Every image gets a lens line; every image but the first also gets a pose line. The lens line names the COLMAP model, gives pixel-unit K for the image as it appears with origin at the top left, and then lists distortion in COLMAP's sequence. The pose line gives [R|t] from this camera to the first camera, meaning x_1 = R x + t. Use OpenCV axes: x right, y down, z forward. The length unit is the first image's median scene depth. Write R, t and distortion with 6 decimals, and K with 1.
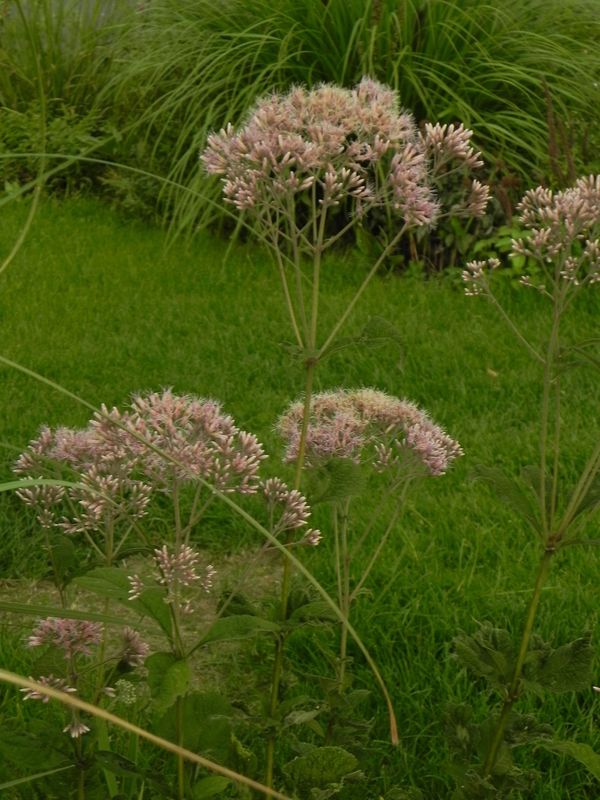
lens RADIAL K [[2183.3, 0, 301.3], [0, 2183.3, 458.3], [0, 0, 1]] dist [0.355376, 5.009242]
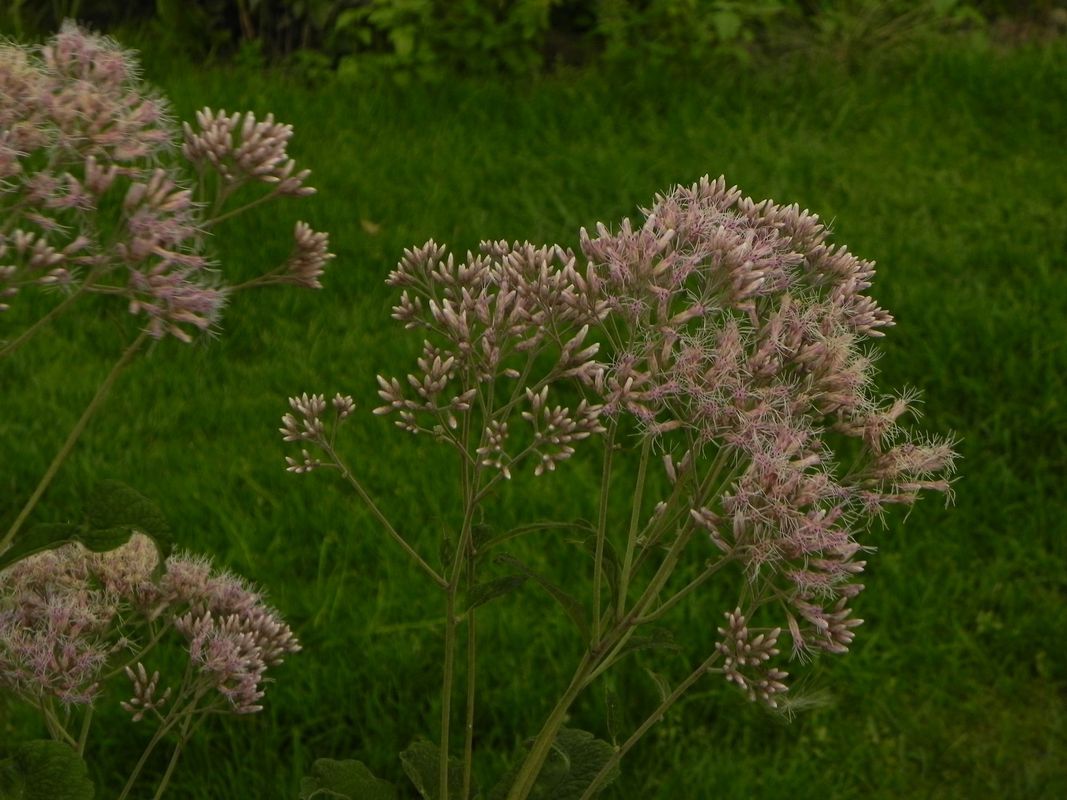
lens RADIAL K [[2987.6, 0, 533.5], [0, 2987.6, 400.0], [0, 0, 1]] dist [1.619003, -27.535598]
pose [[0.990319, -0.020223, 0.137331, 0.031267], [0.013069, 0.998520, 0.052801, -0.106135], [-0.138195, -0.050496, 0.989117, 0.272438]]
